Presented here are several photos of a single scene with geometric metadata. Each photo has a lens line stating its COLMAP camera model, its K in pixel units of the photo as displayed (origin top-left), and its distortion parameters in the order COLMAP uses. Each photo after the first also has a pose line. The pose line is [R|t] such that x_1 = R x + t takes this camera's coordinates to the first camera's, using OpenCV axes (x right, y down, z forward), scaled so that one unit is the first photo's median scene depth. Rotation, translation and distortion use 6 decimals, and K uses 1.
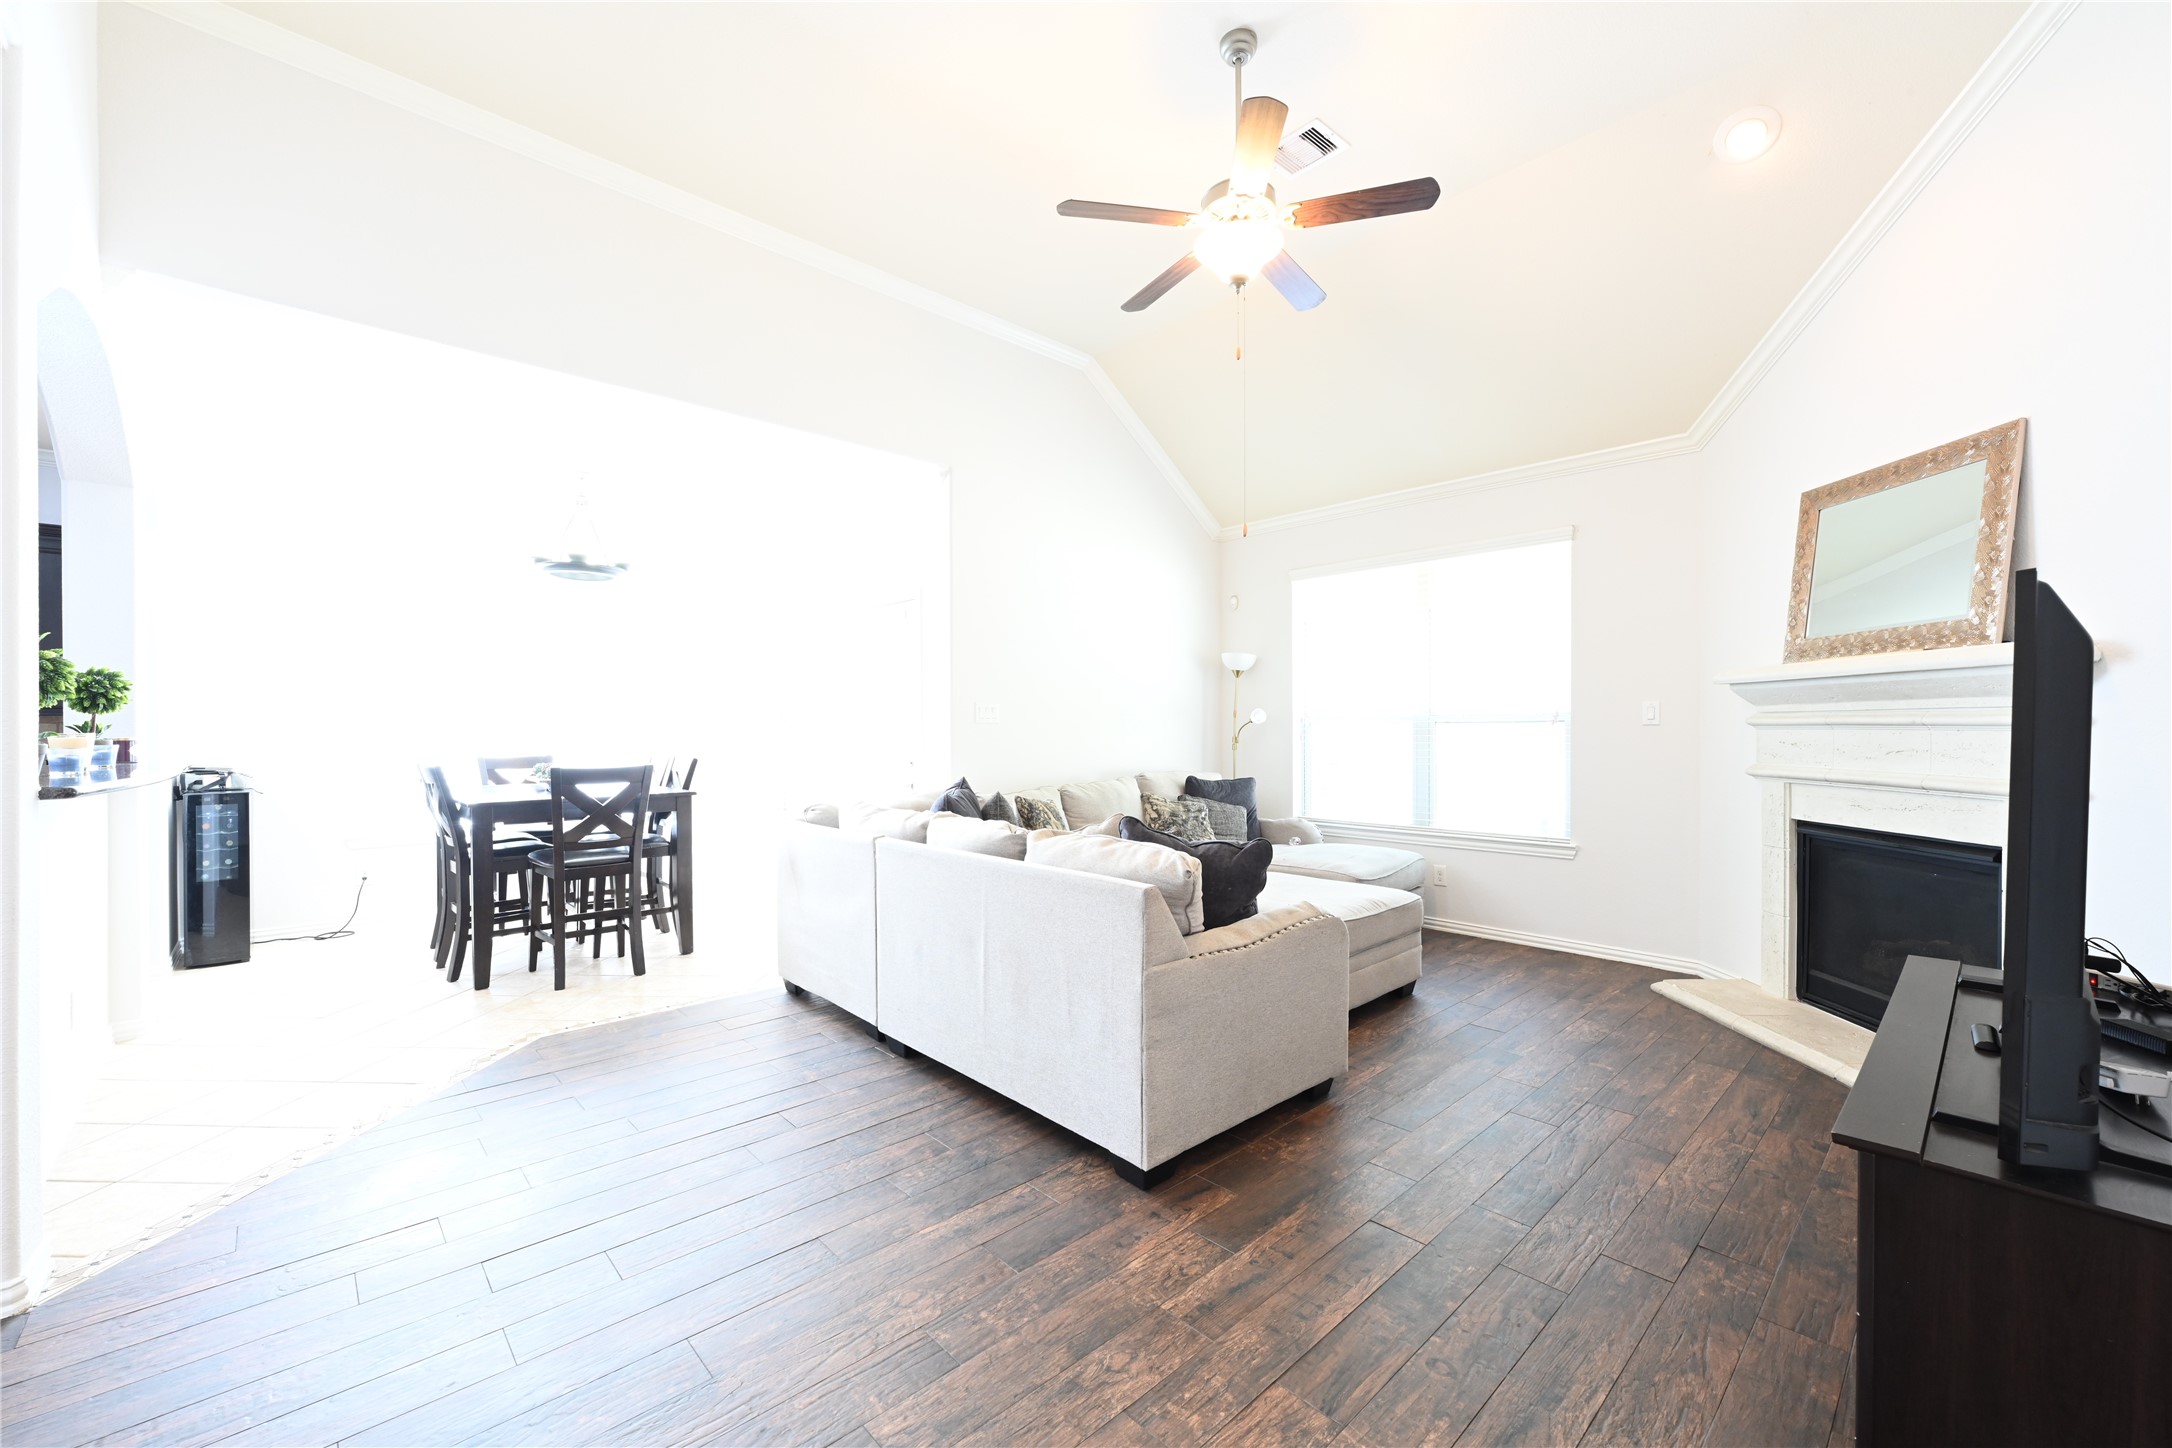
lens RADIAL K [[864.3, 0, 1084.9], [0, 864.3, 728.5], [0, 0, 1]] dist [-0.000725, -0.000175]
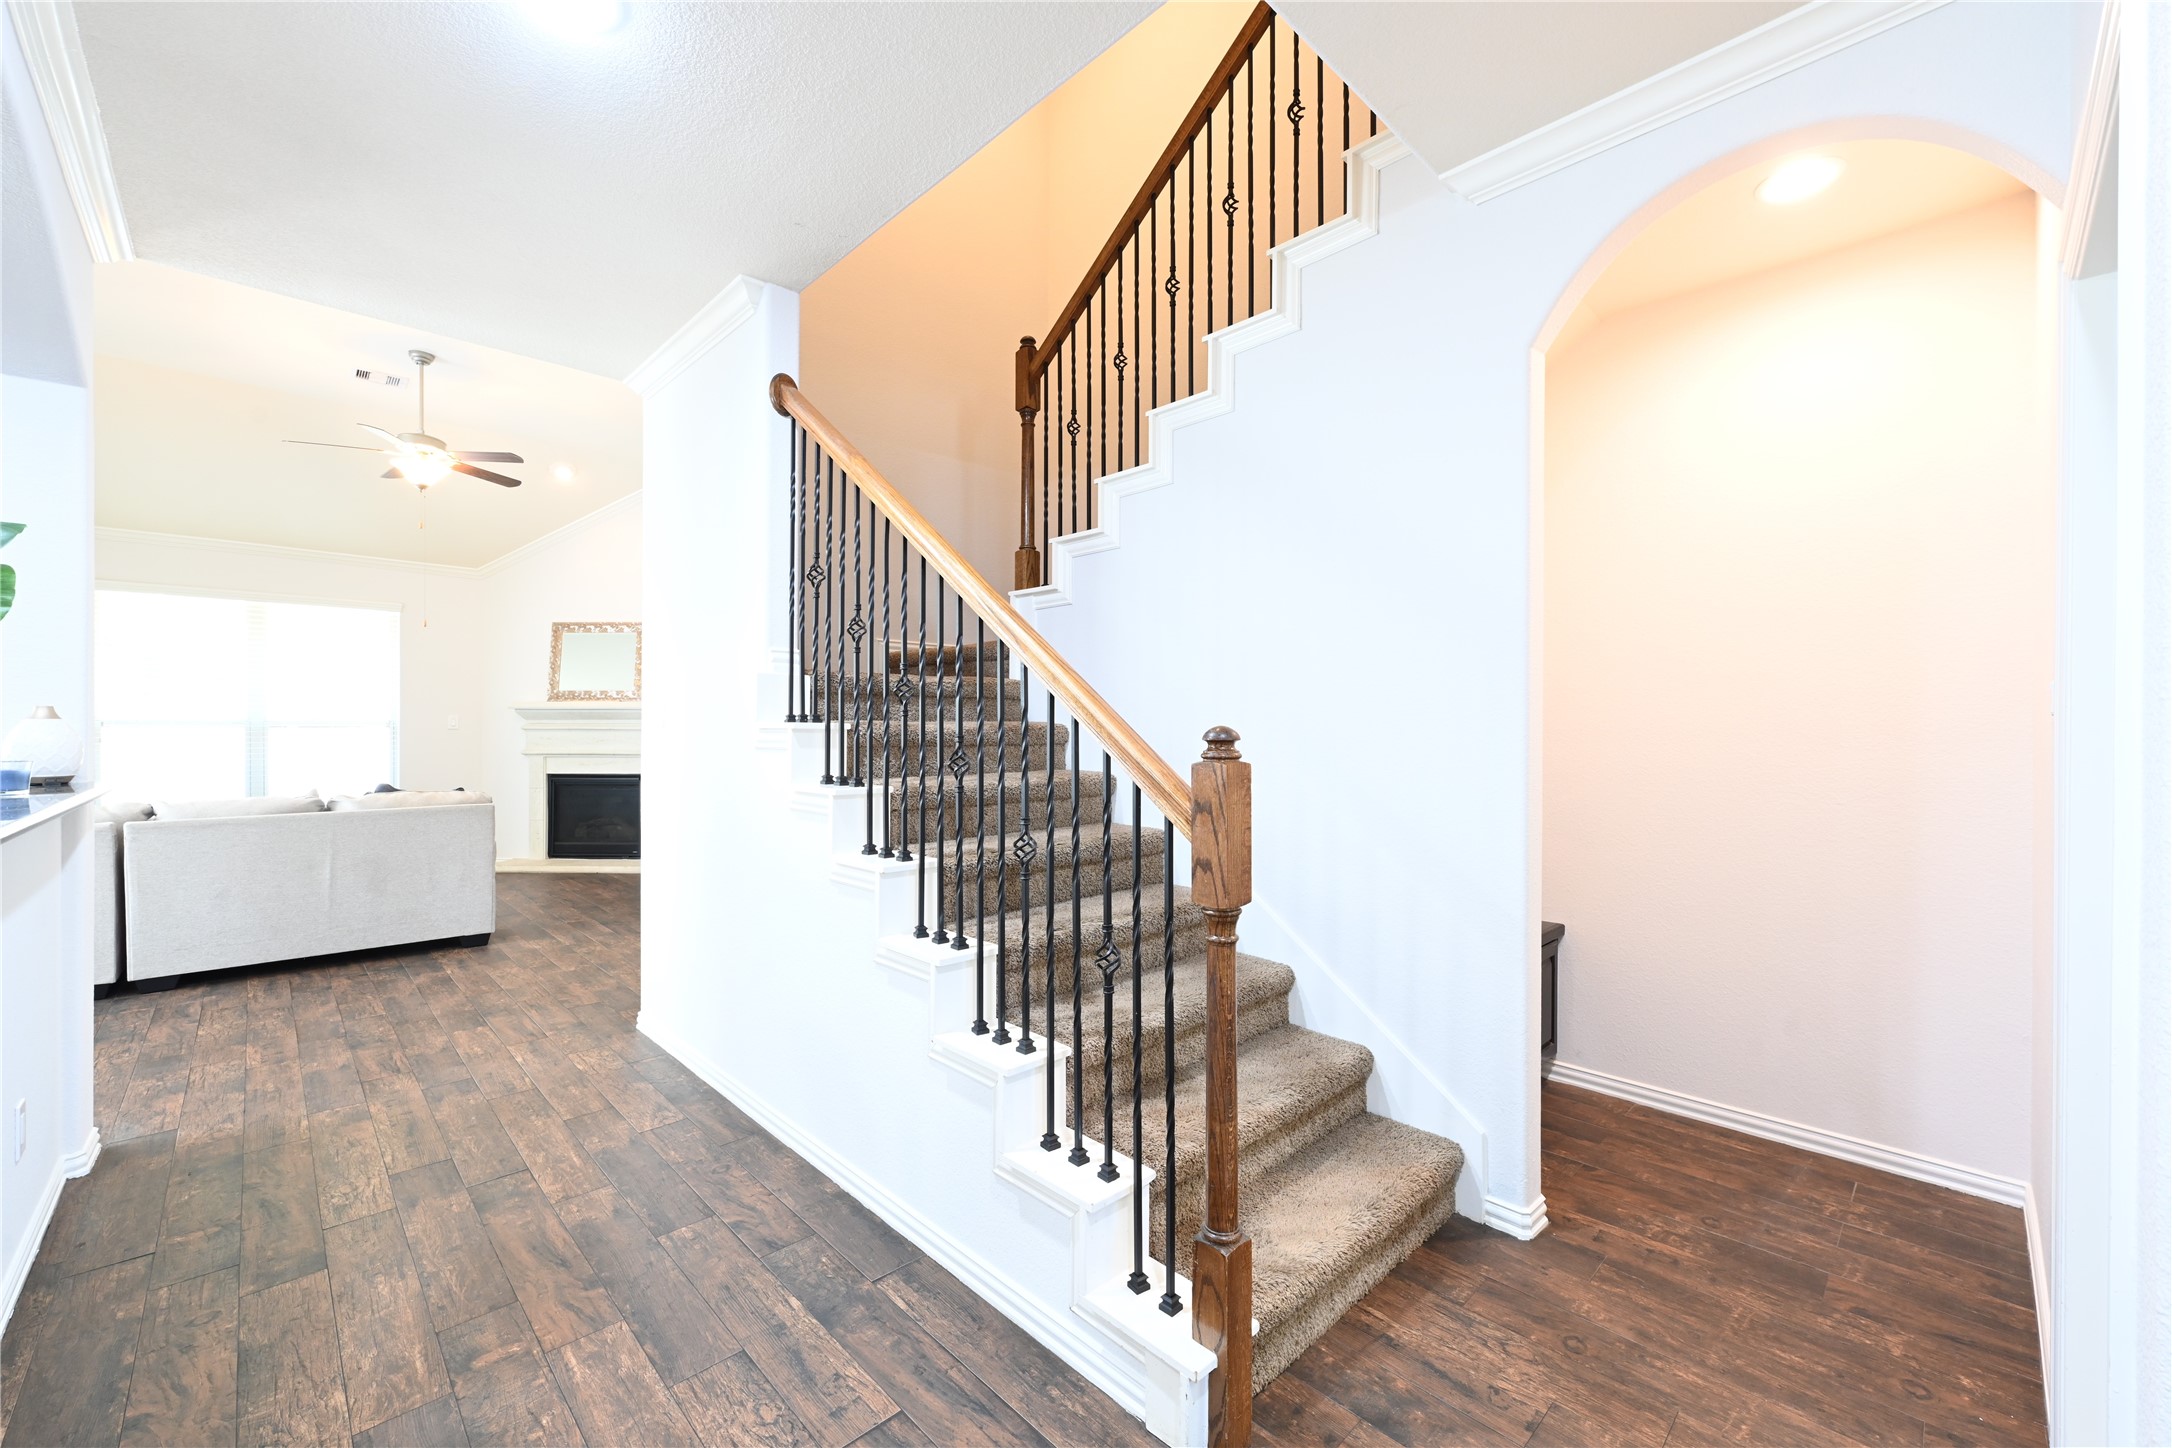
lens RADIAL K [[860.3, 0, 1083.2], [0, 860.3, 728.9], [0, 0, 1]] dist [-0.000436, -0.000038]
pose [[-0.015727, -0.000861, 0.999876, -1.134143], [-0.000870, 0.999999, 0.000848, -0.007279], [-0.999876, -0.000856, -0.015728, -0.248871]]
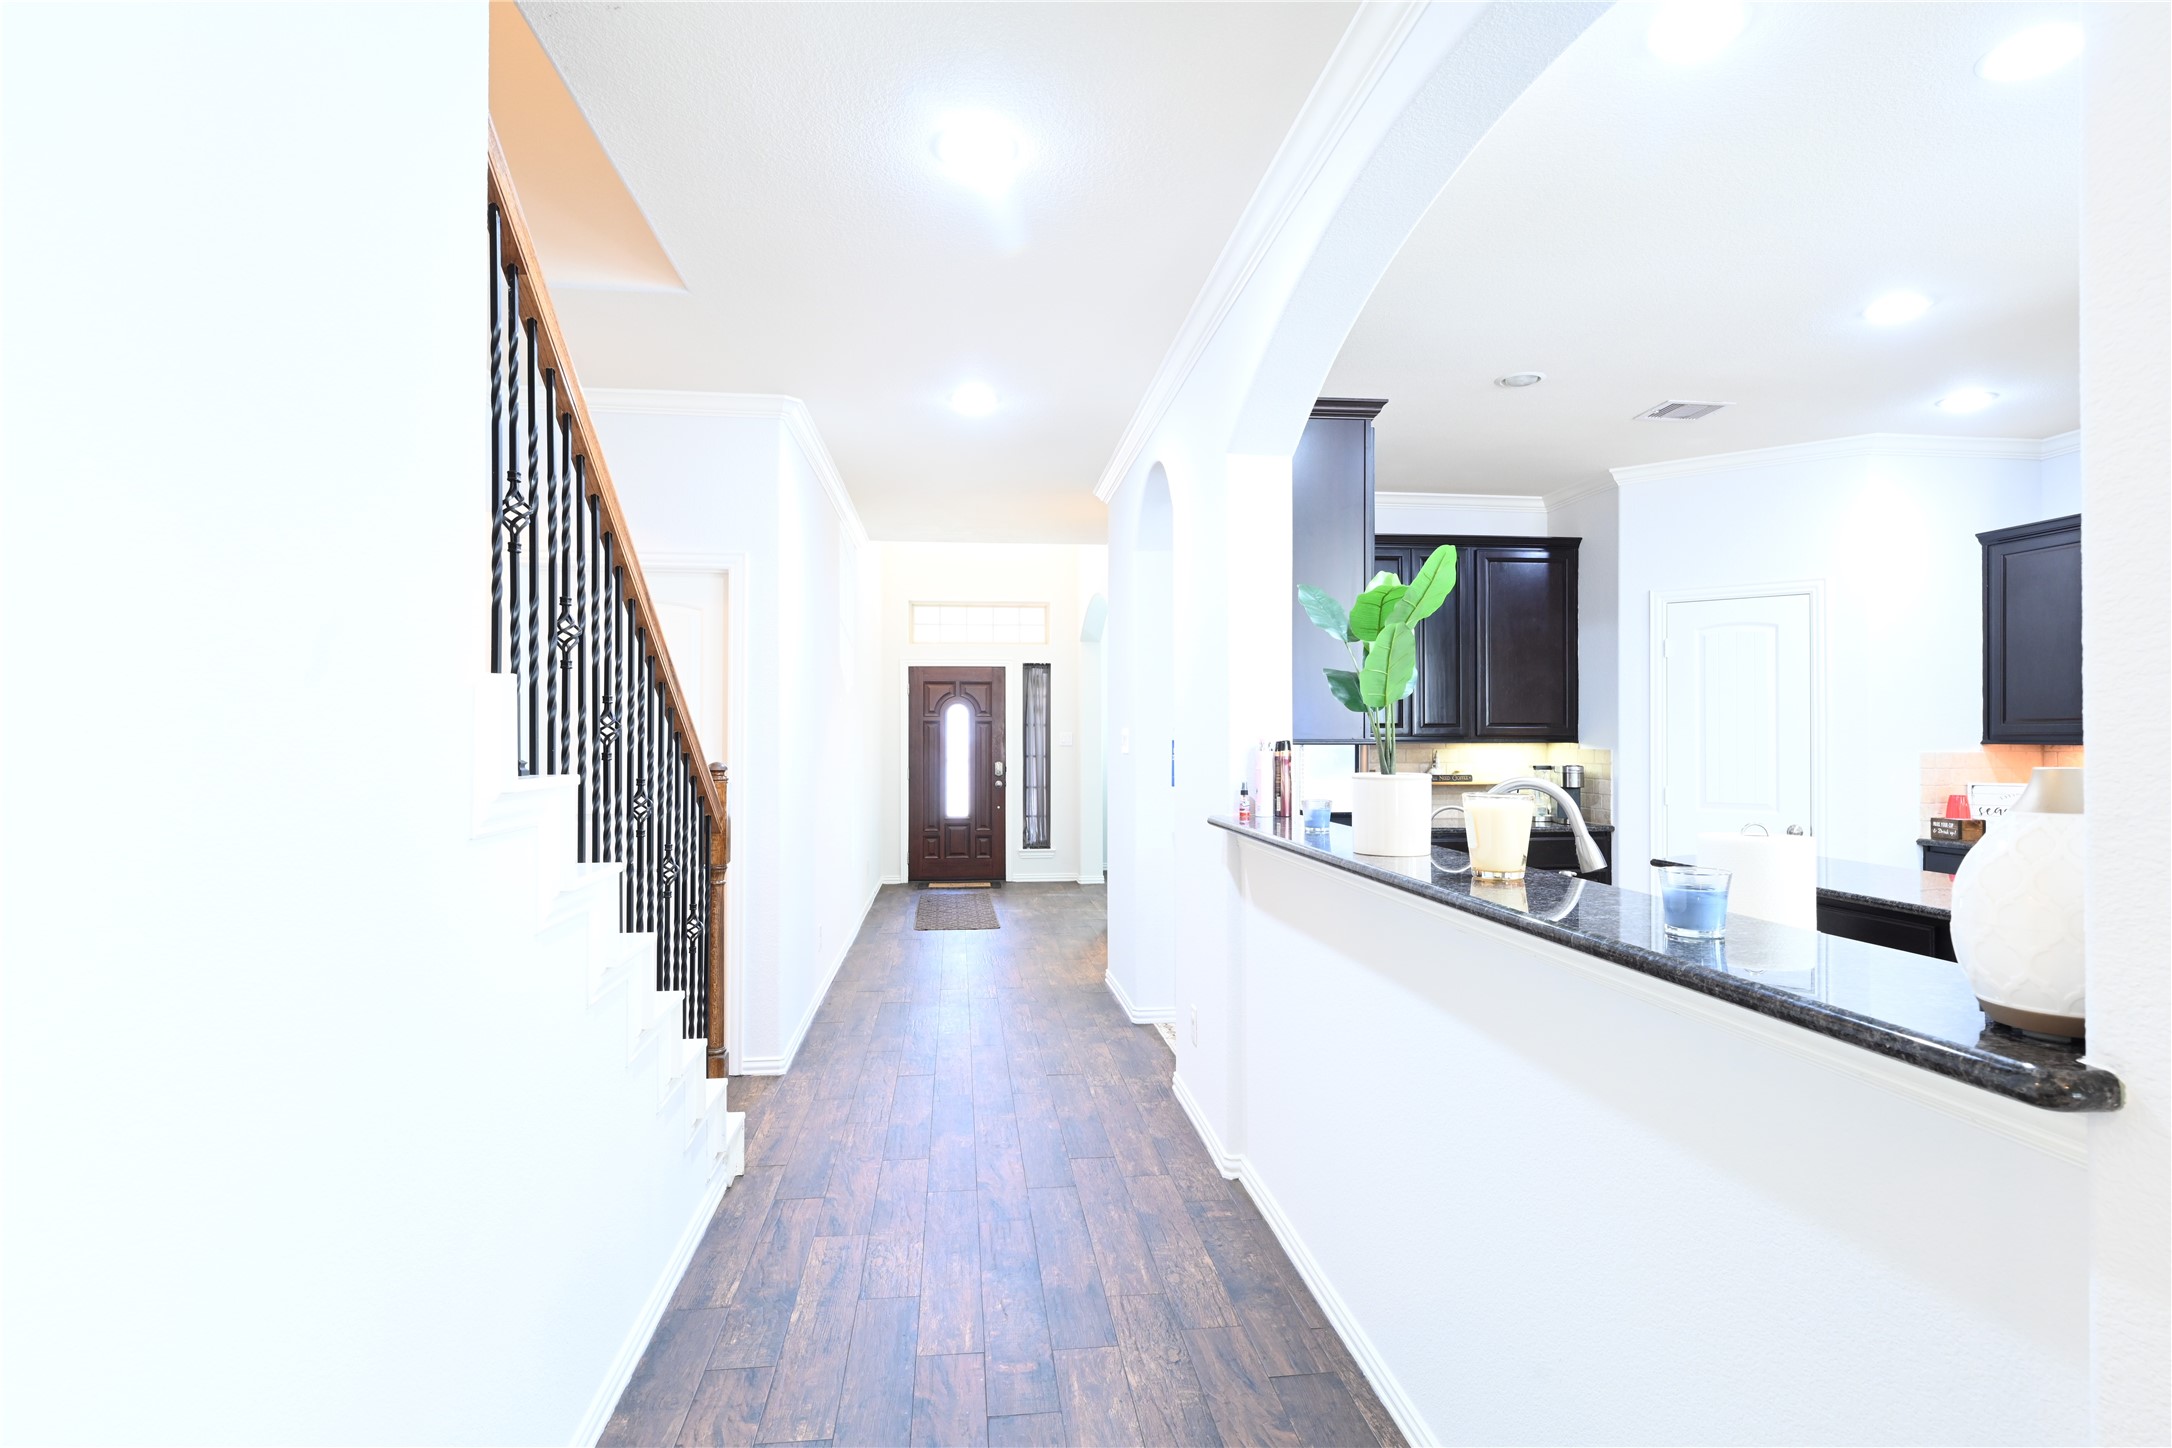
lens RADIAL K [[1122.0, 0, 1086.0], [0, 1122.0, 724.0], [0, 0, 1]] dist [-0.000904, -0.000080]
pose [[-0.596227, -0.009092, -0.802764, -0.314057], [-0.000123, 0.999937, -0.011234, -0.026638], [0.802816, -0.006599, -0.596191, 0.368338]]
